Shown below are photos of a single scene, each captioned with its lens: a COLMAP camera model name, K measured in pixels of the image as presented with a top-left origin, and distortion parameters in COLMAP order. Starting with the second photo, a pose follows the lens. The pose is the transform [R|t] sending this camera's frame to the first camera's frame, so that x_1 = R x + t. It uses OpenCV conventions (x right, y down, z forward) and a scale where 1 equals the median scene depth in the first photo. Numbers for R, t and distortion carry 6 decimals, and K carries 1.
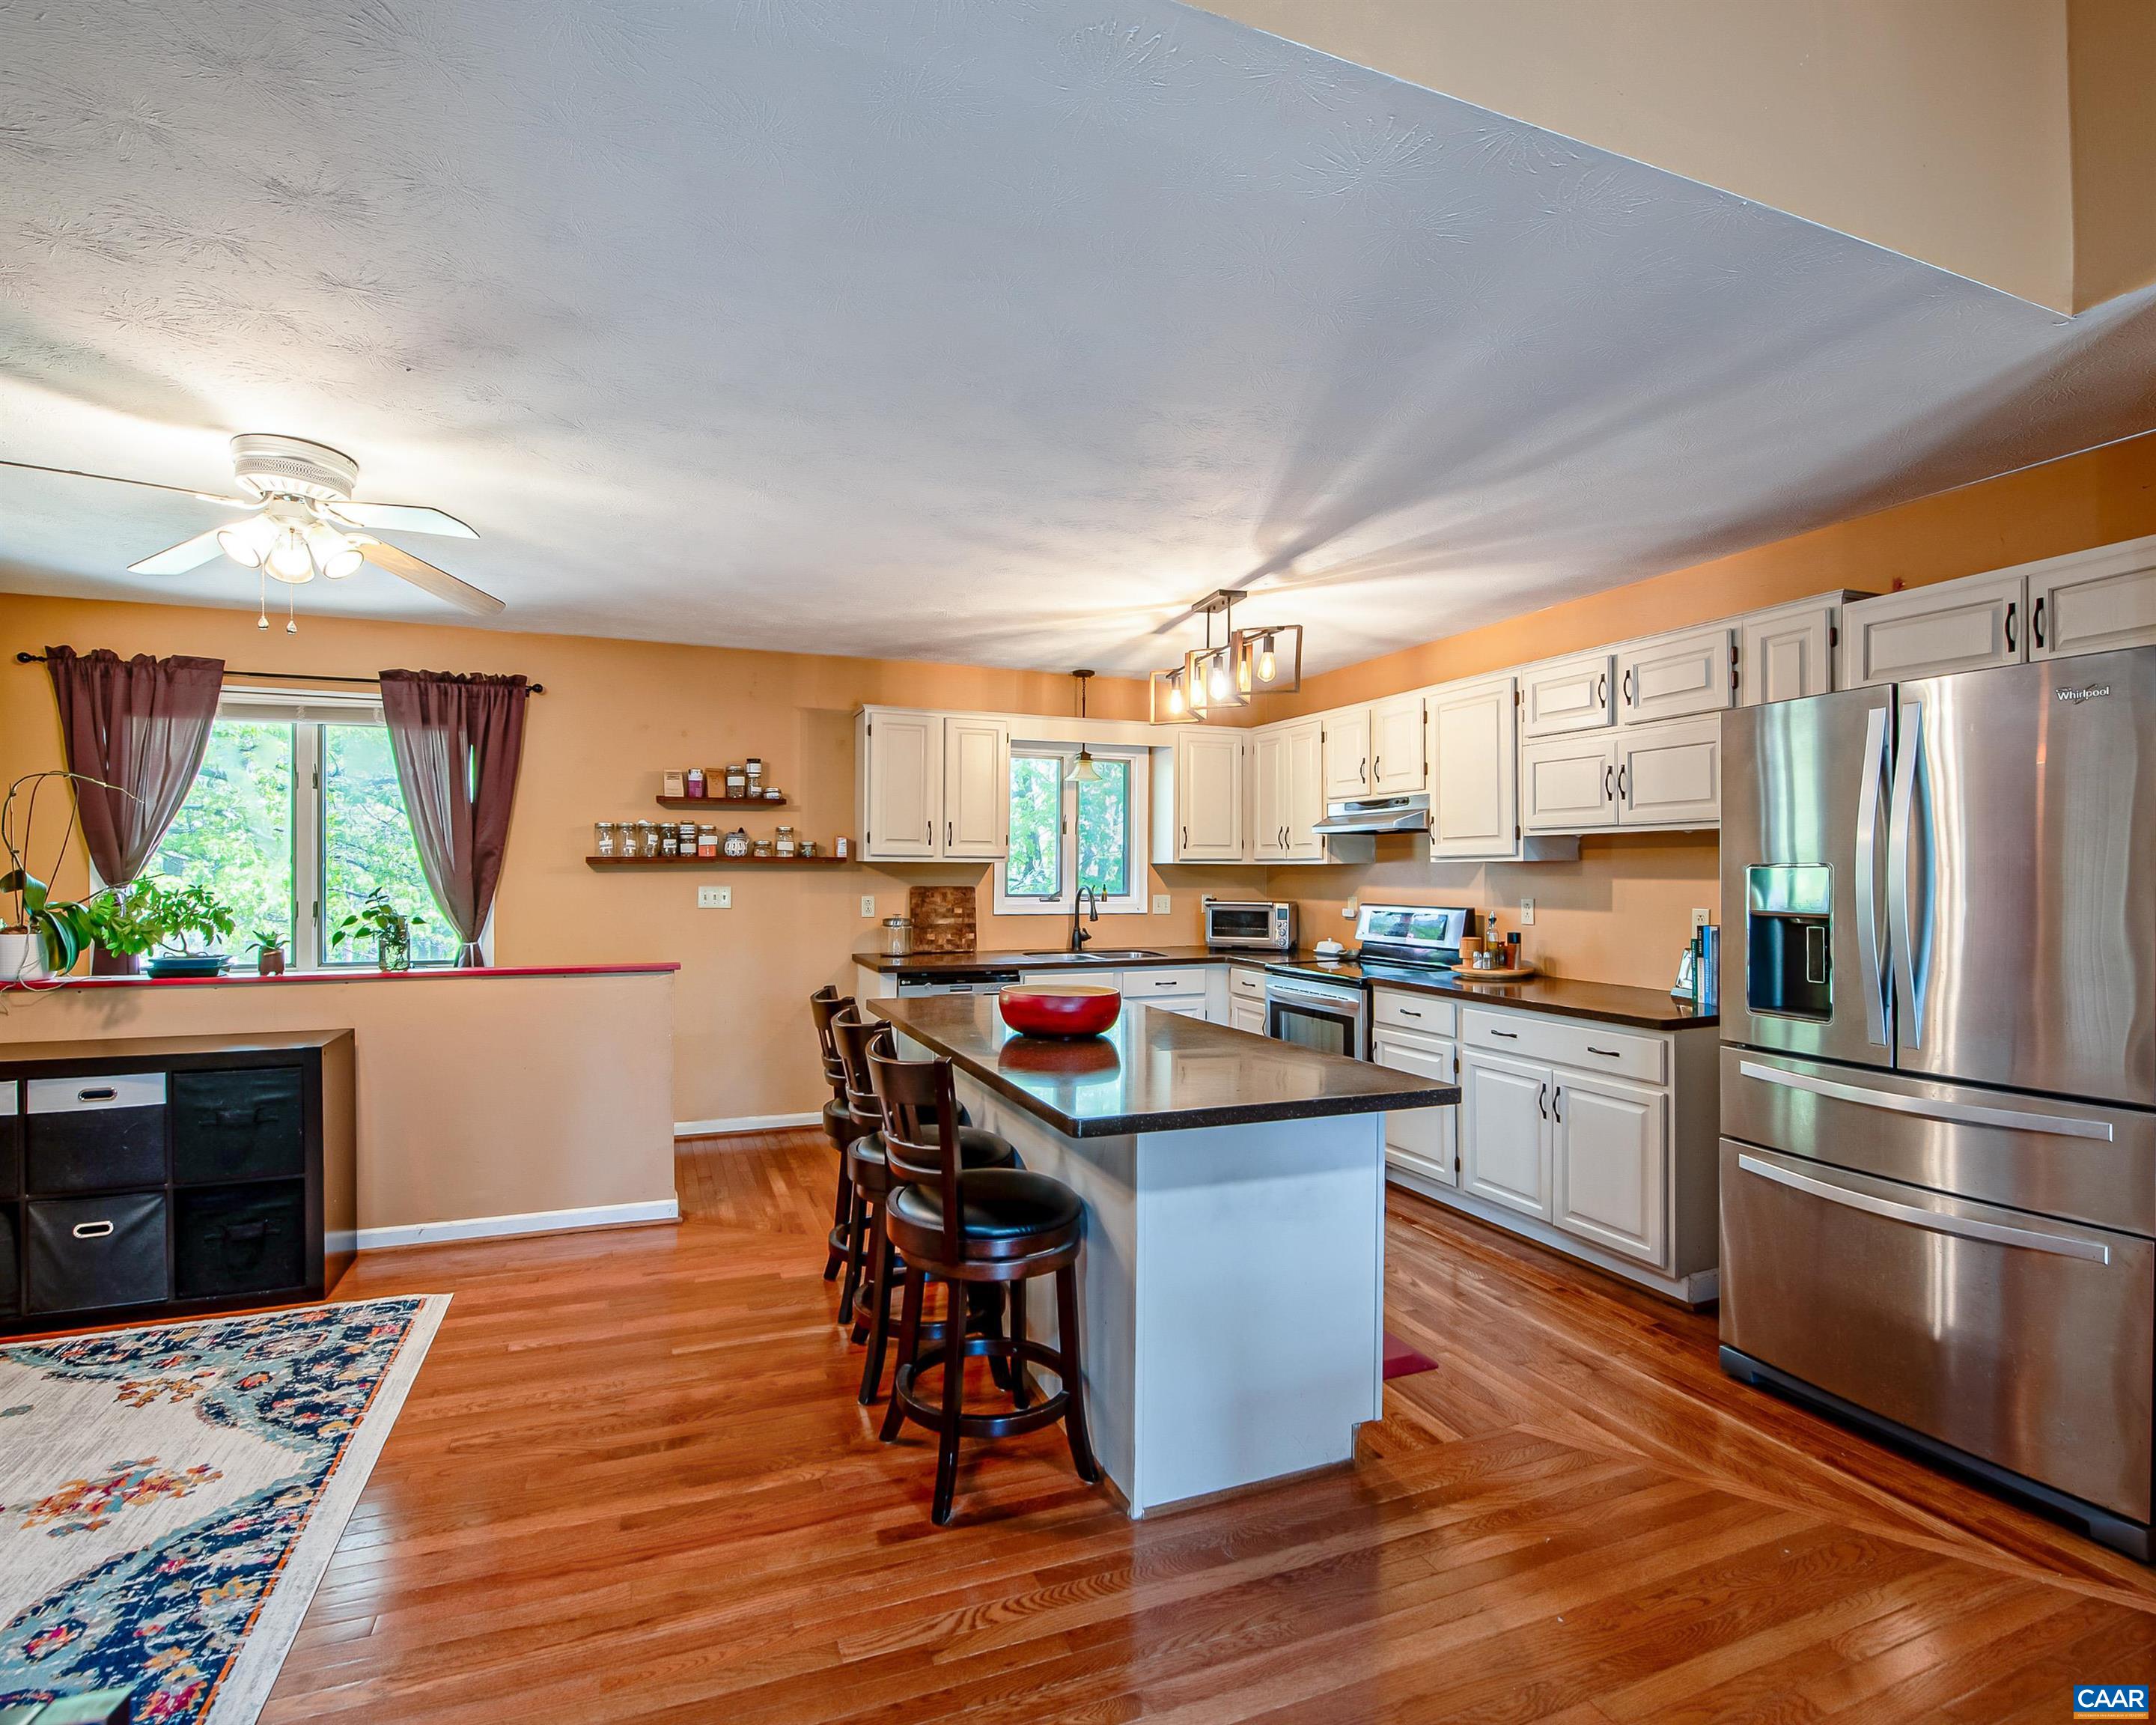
lens RADIAL K [[1061.0, 0, 1071.2], [0, 1061.0, 874.3], [0, 0, 1]] dist [-0.014183, -0.002724]
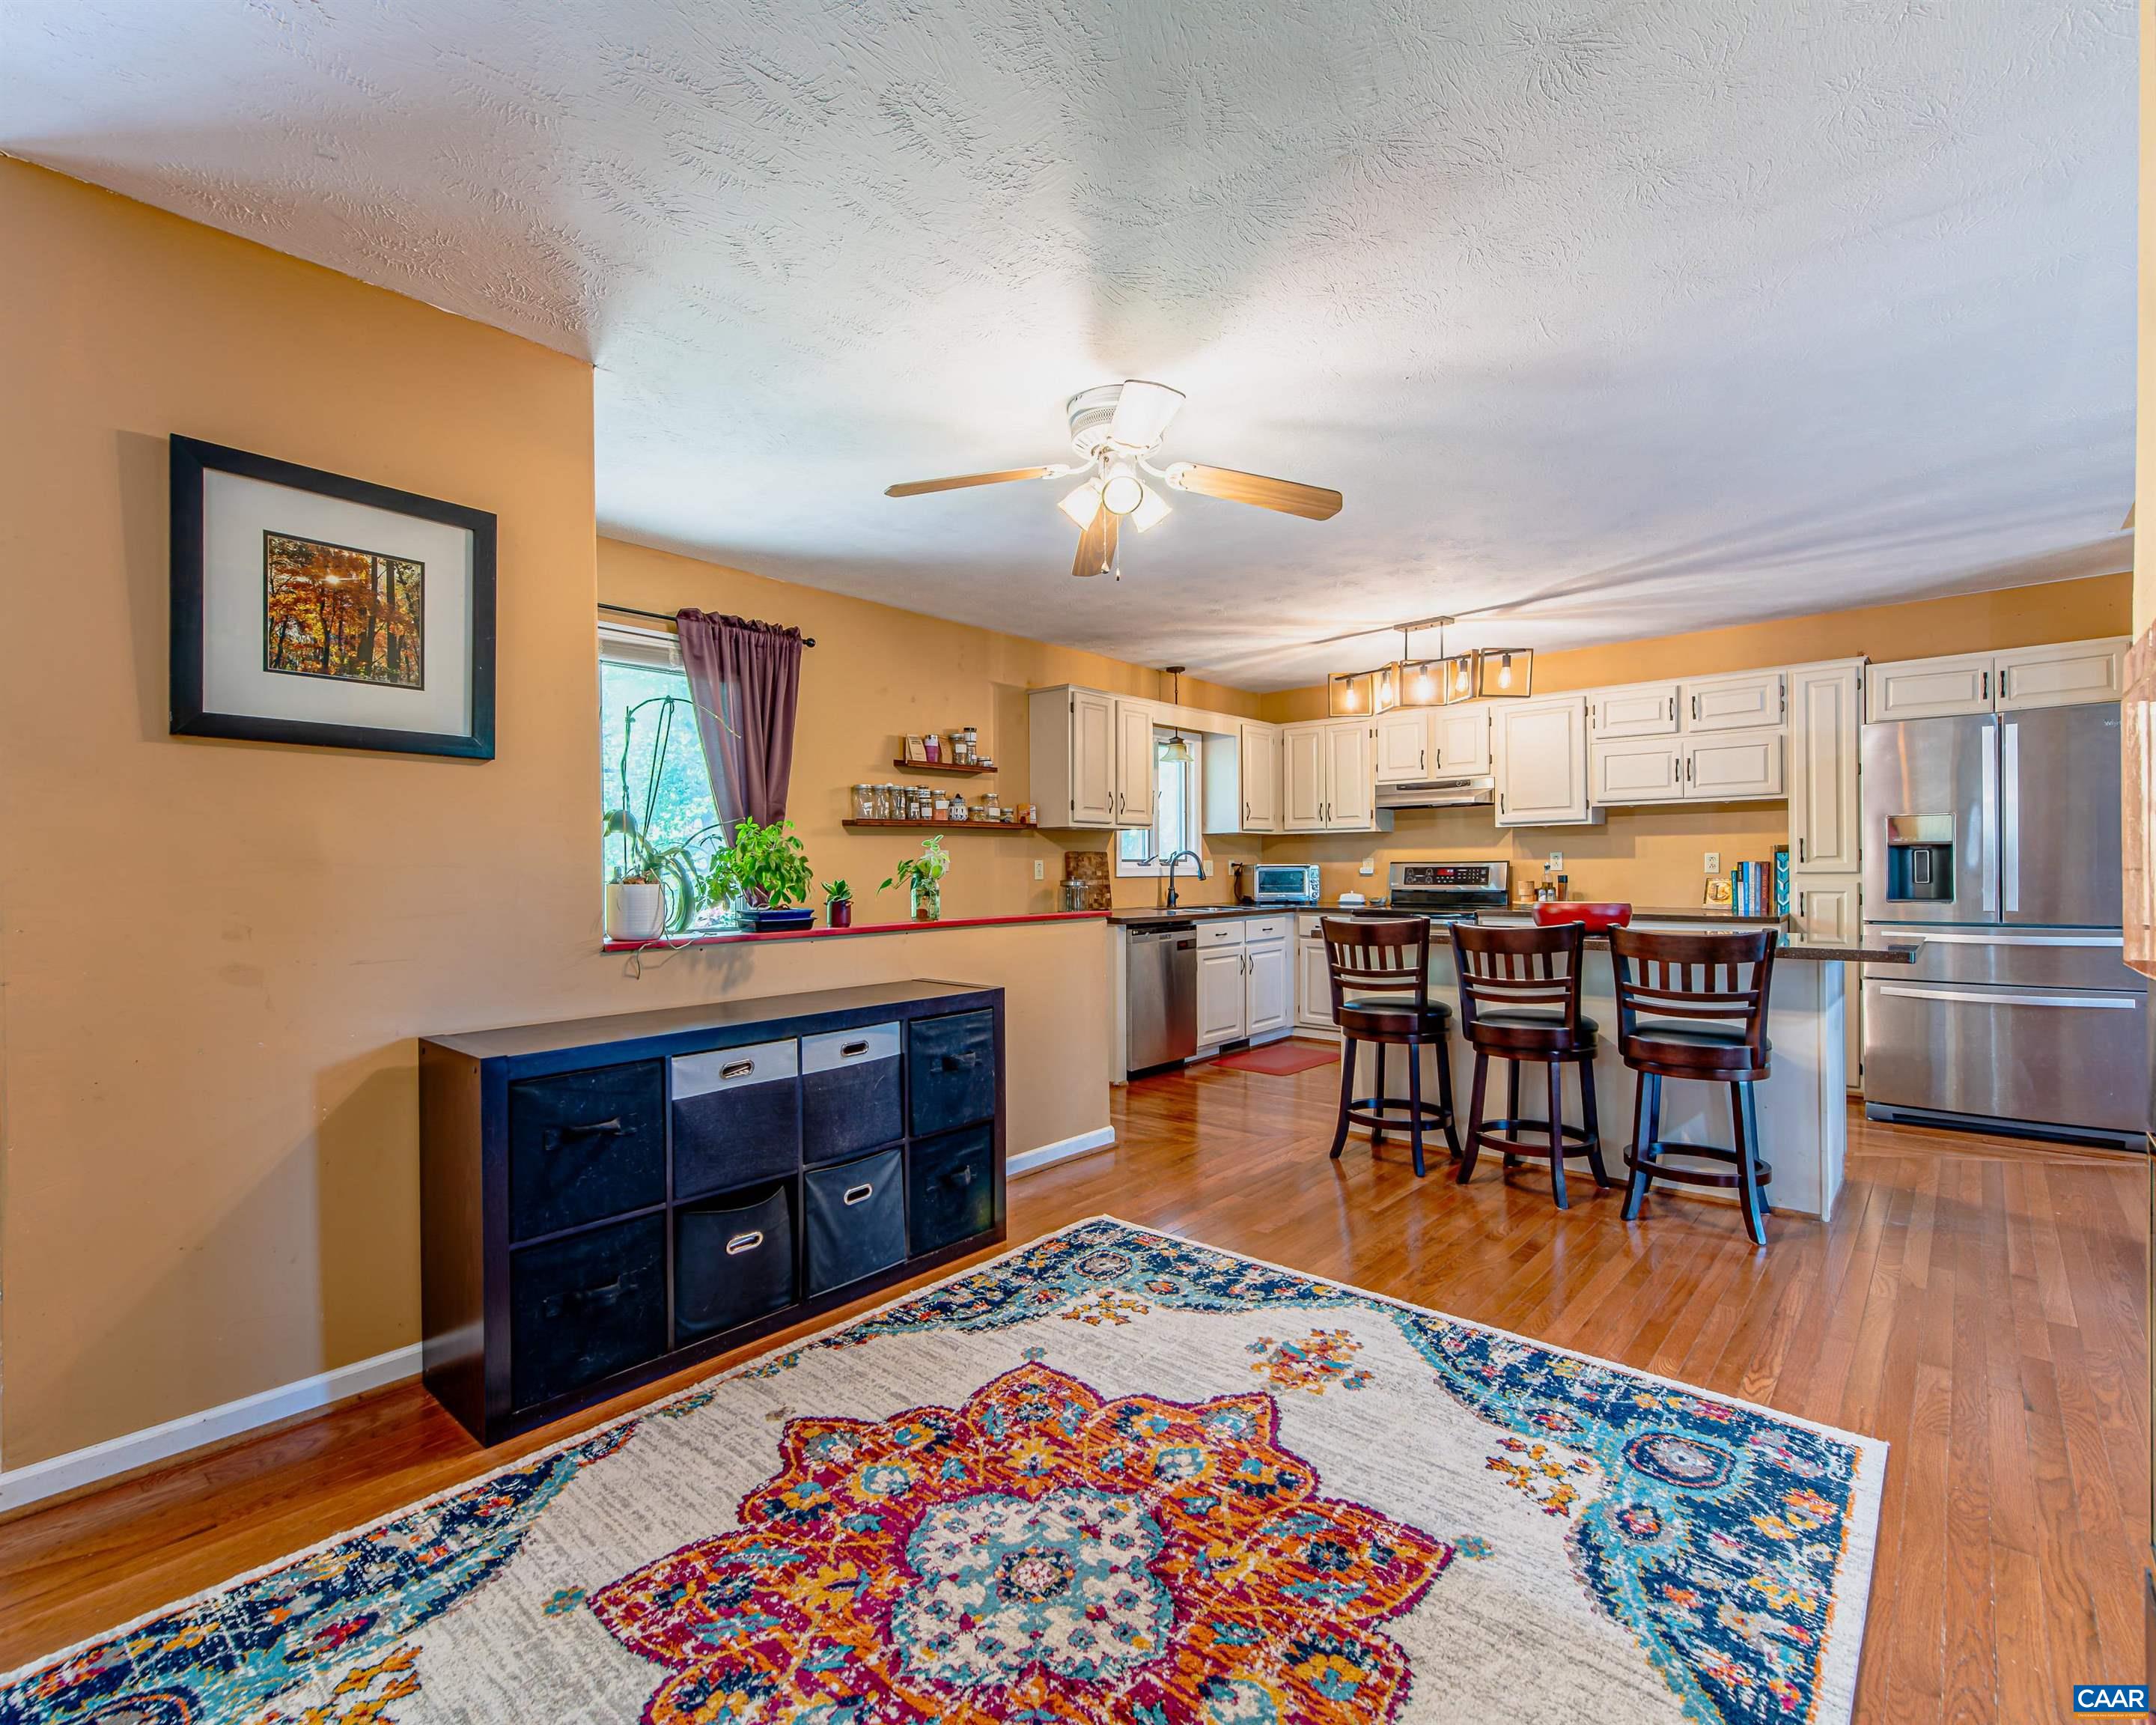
lens RADIAL K [[1010.8, 0, 1066.9], [0, 1010.8, 875.4], [0, 0, 1]] dist [0.022117, -0.009340]
pose [[0.893460, -0.014987, 0.448893, -1.082806], [0.012551, 0.999886, 0.008403, 0.047767], [-0.448968, -0.001874, 0.893546, 0.104680]]
